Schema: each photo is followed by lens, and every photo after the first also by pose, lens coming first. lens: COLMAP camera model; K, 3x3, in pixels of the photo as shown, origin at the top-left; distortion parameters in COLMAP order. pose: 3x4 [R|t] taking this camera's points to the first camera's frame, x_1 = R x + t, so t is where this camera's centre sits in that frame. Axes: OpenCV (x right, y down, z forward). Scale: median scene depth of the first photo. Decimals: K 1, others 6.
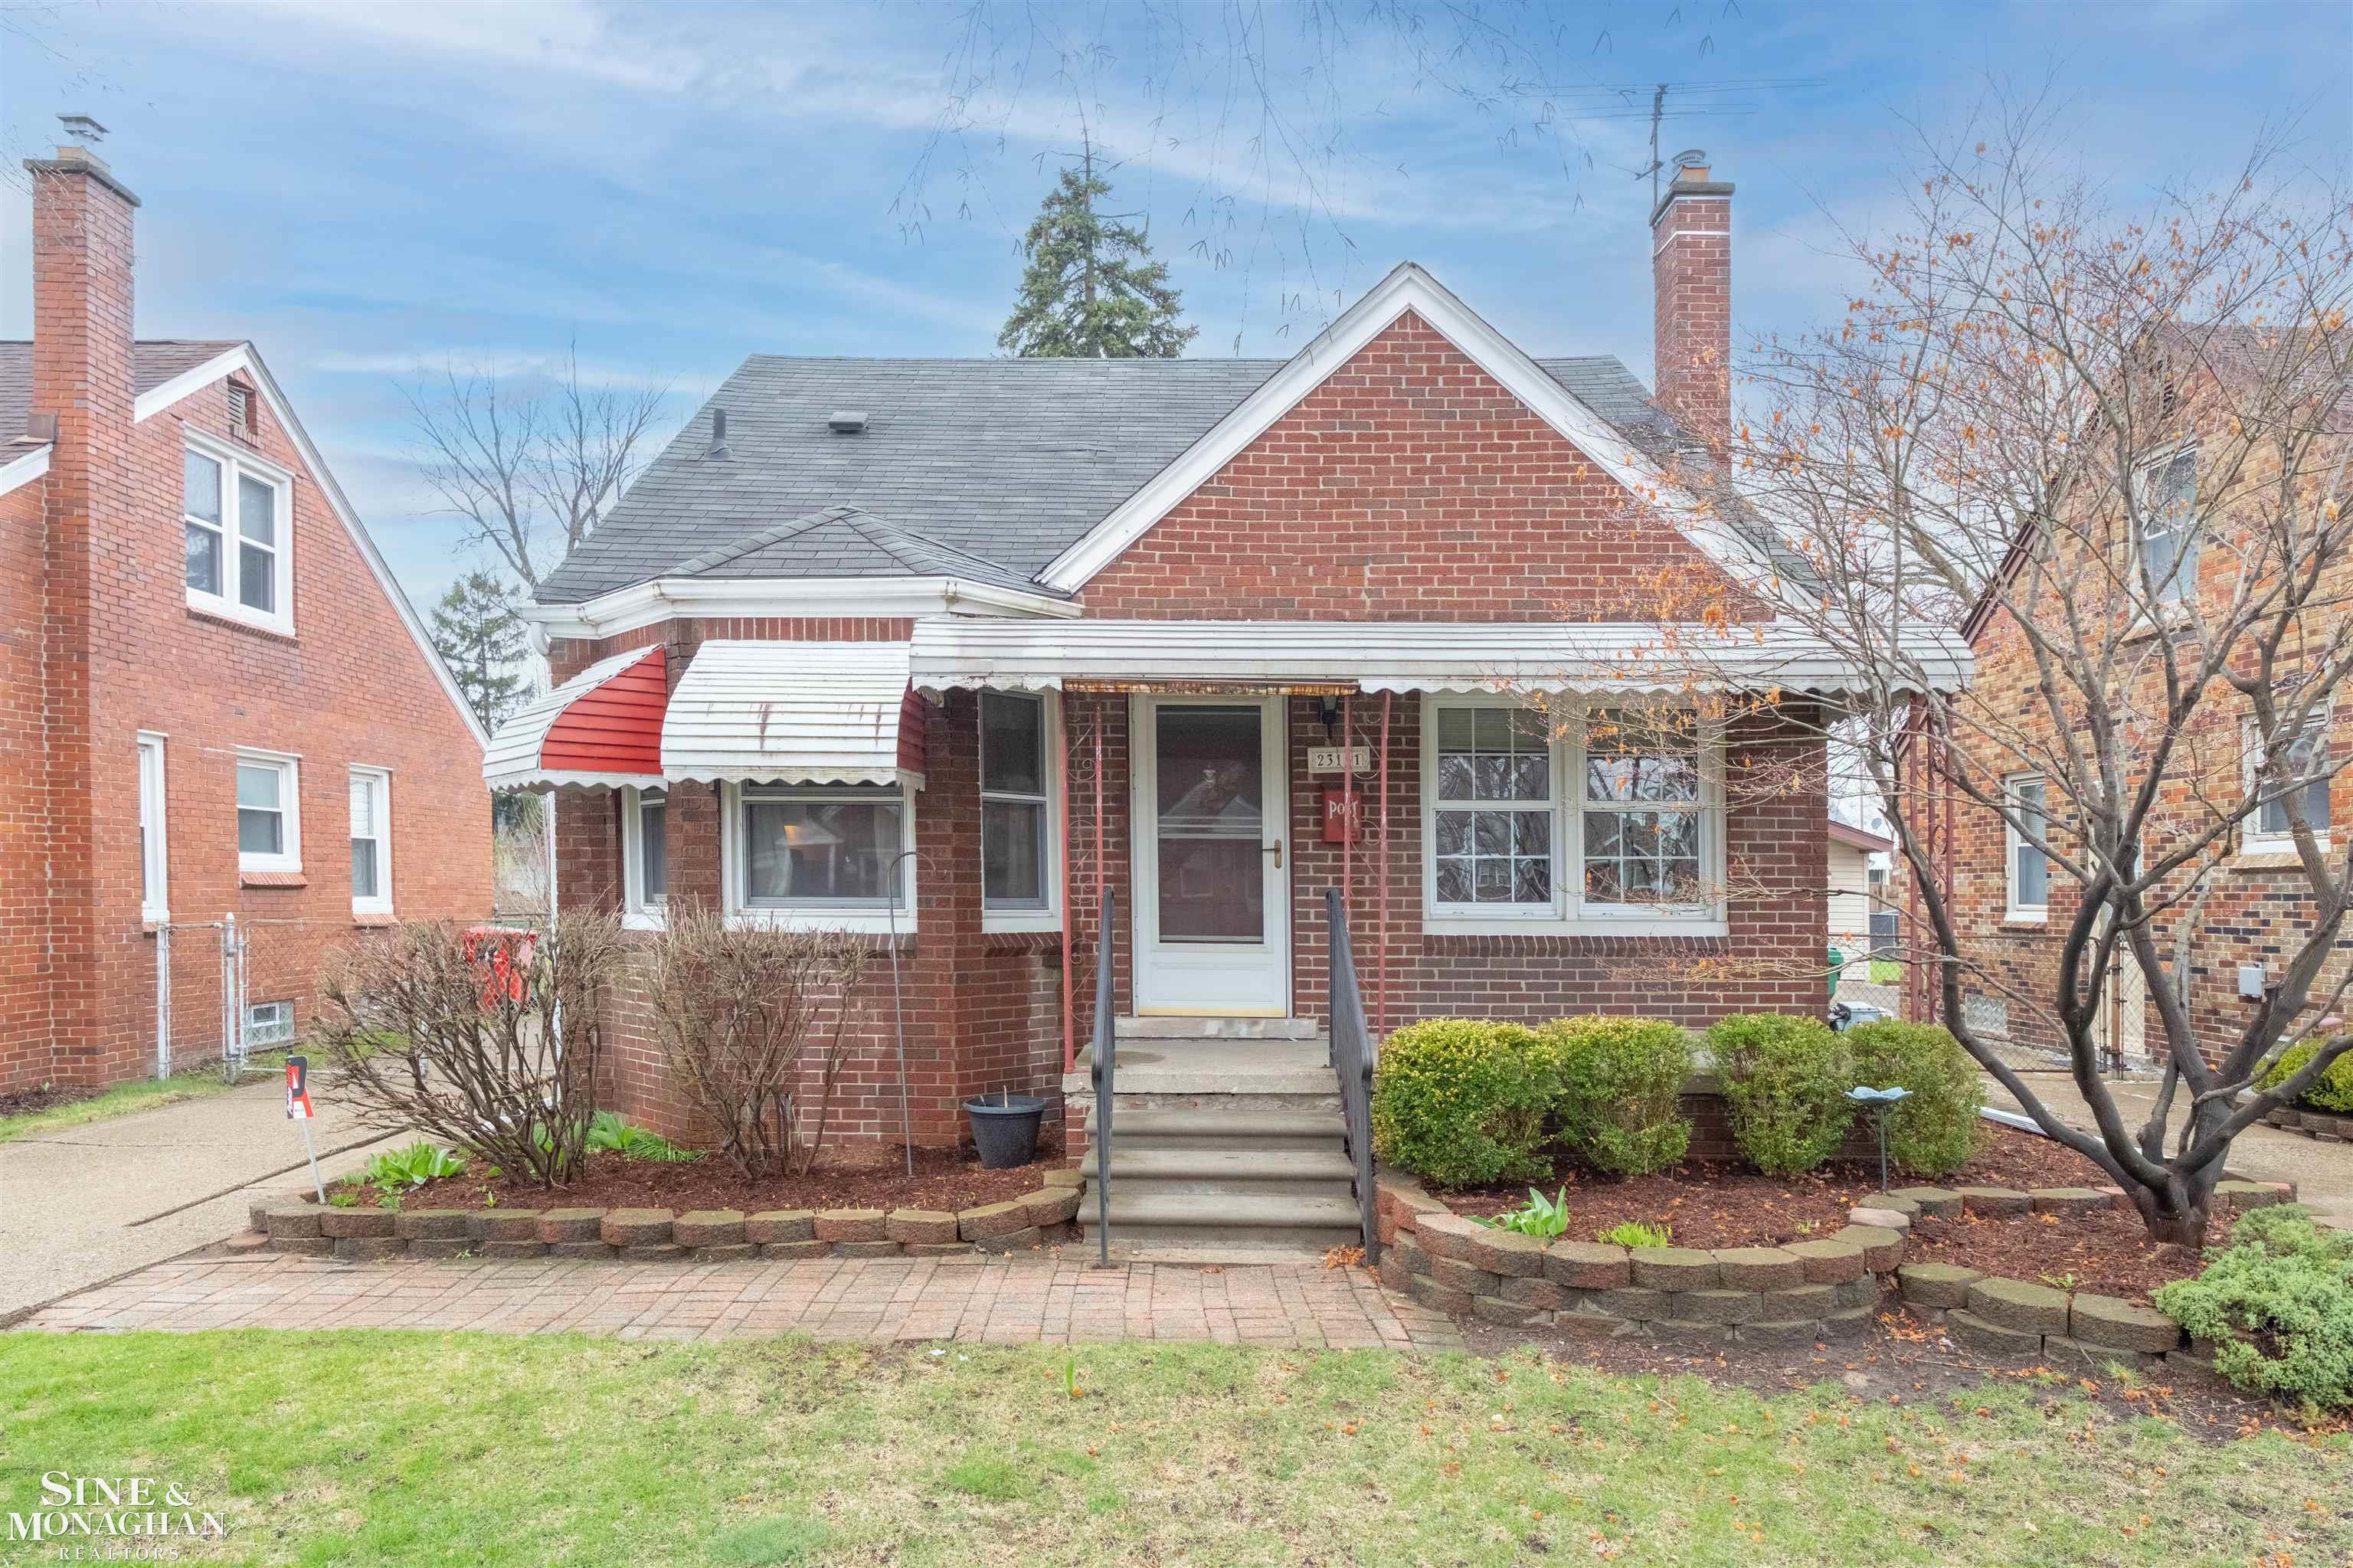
lens RADIAL K [[1503.4, 0, 1234.2], [0, 1503.4, 998.4], [0, 0, 1]] dist [-0.002779, 0.002579]
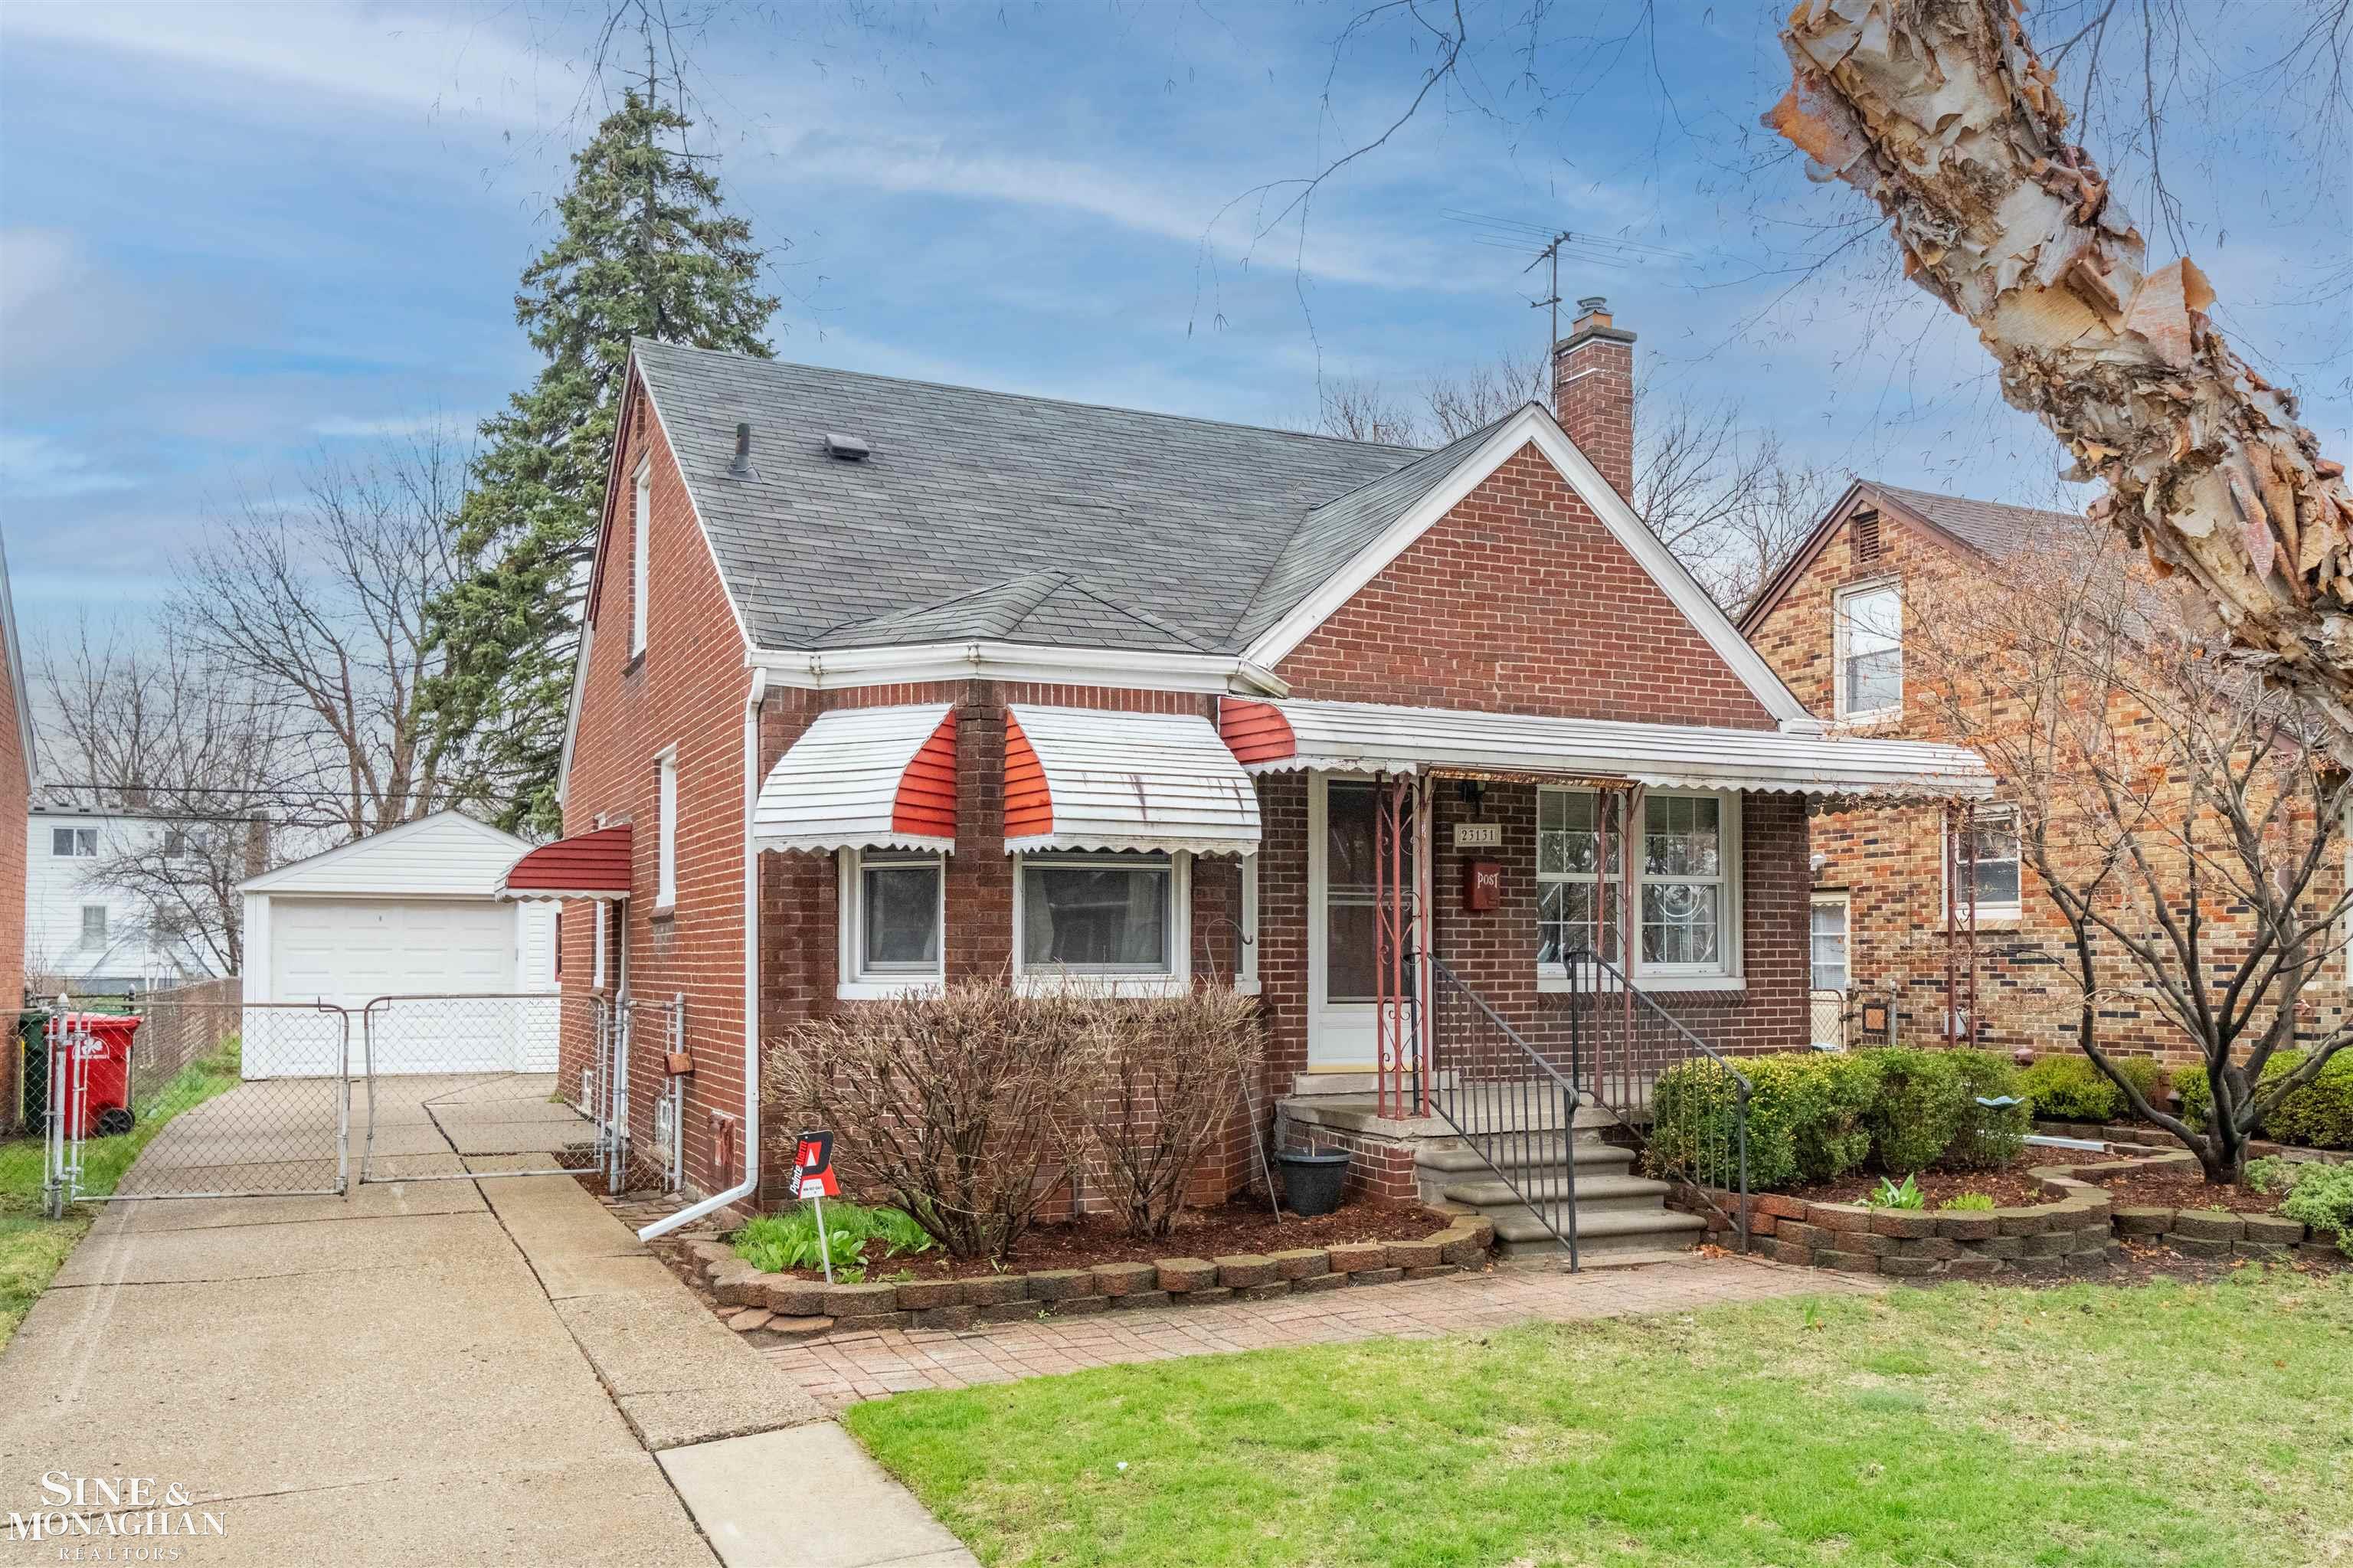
lens RADIAL K [[1853.6, 0, 1262.6], [0, 1853.6, 1045.9], [0, 0, 1]] dist [0.005322, 0.004815]
pose [[0.893750, -0.028641, 0.447651, -0.696823], [0.039102, 0.999135, -0.014143, 0.009244], [-0.446858, 0.030144, 0.894097, -0.145448]]
